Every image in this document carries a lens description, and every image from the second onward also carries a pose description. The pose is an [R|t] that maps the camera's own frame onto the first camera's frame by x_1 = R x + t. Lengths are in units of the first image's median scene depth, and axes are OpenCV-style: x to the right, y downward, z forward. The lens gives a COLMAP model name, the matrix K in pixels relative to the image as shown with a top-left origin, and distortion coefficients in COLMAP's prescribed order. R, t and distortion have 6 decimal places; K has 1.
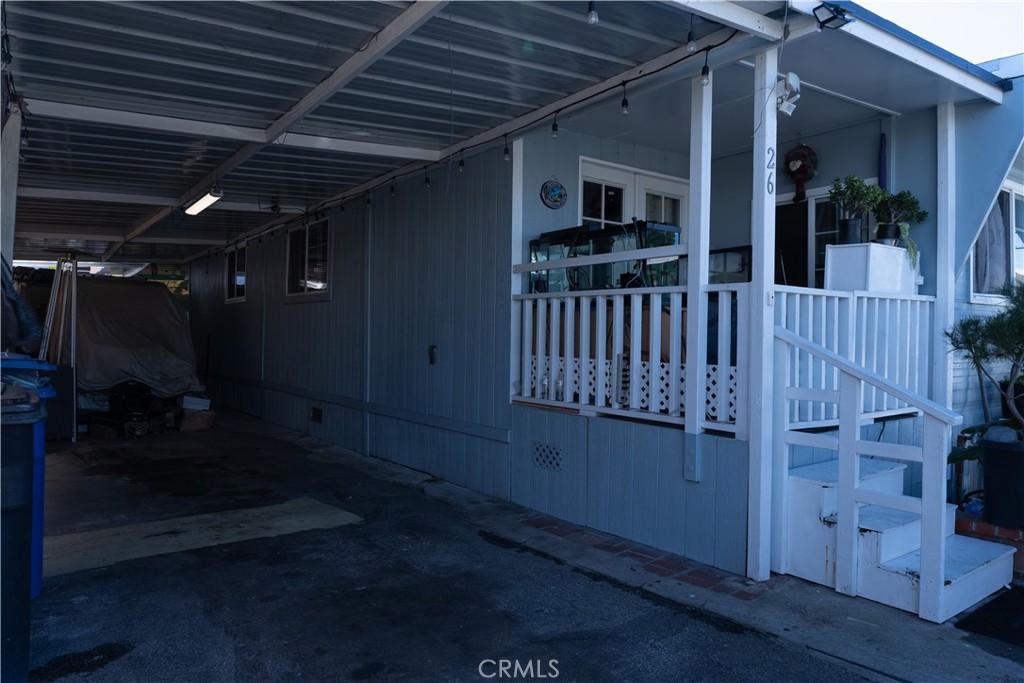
lens RADIAL K [[714.1, 0, 532.9], [0, 714.1, 333.8], [0, 0, 1]] dist [-0.007006, -0.010201]
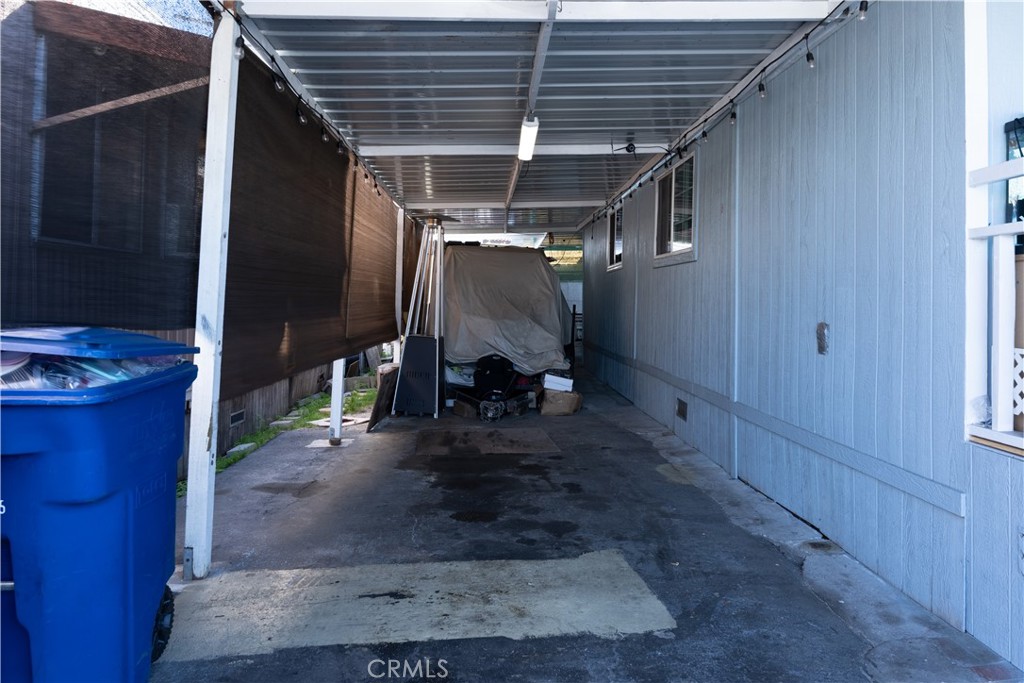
lens RADIAL K [[714.1, 0, 563.9], [0, 714.1, 284.6], [0, 0, 1]] dist [-0.007006, -0.010201]
pose [[0.853666, -0.010366, -0.520718, -0.011215], [-0.005099, 0.999588, -0.028259, 0.001690], [0.520796, 0.026779, 0.853261, 0.421045]]
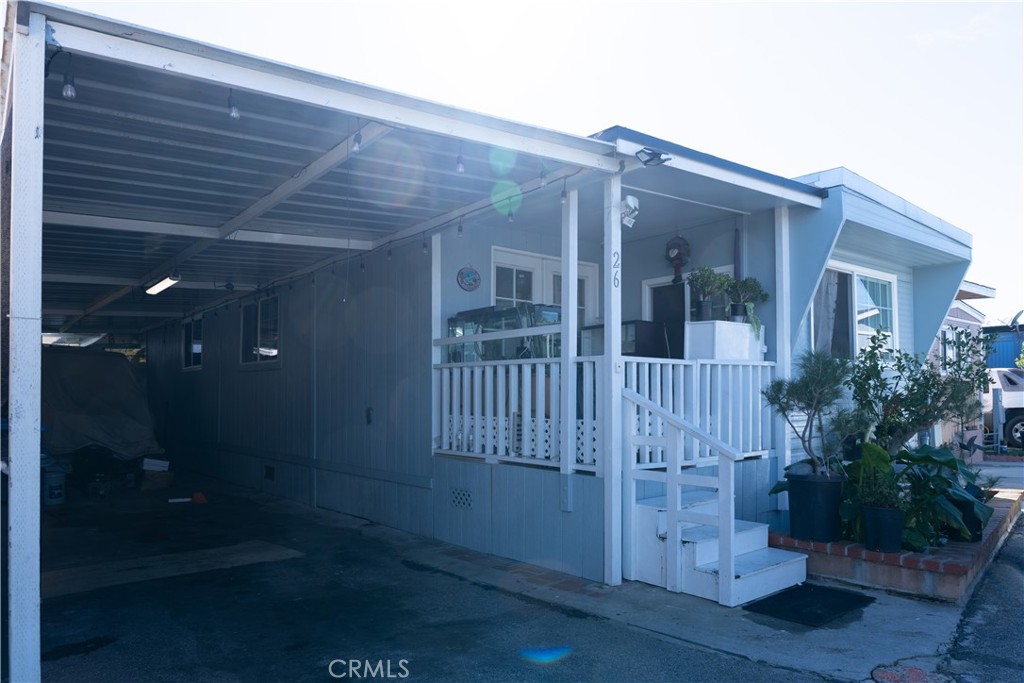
lens RADIAL K [[714.1, 0, 550.1], [0, 714.1, 384.2], [0, 0, 1]] dist [-0.007006, -0.010201]
pose [[0.997338, -0.012988, 0.071746, 0.082007], [0.014042, 0.999801, -0.014202, -0.001762], [-0.071547, 0.015172, 0.997322, -0.206213]]
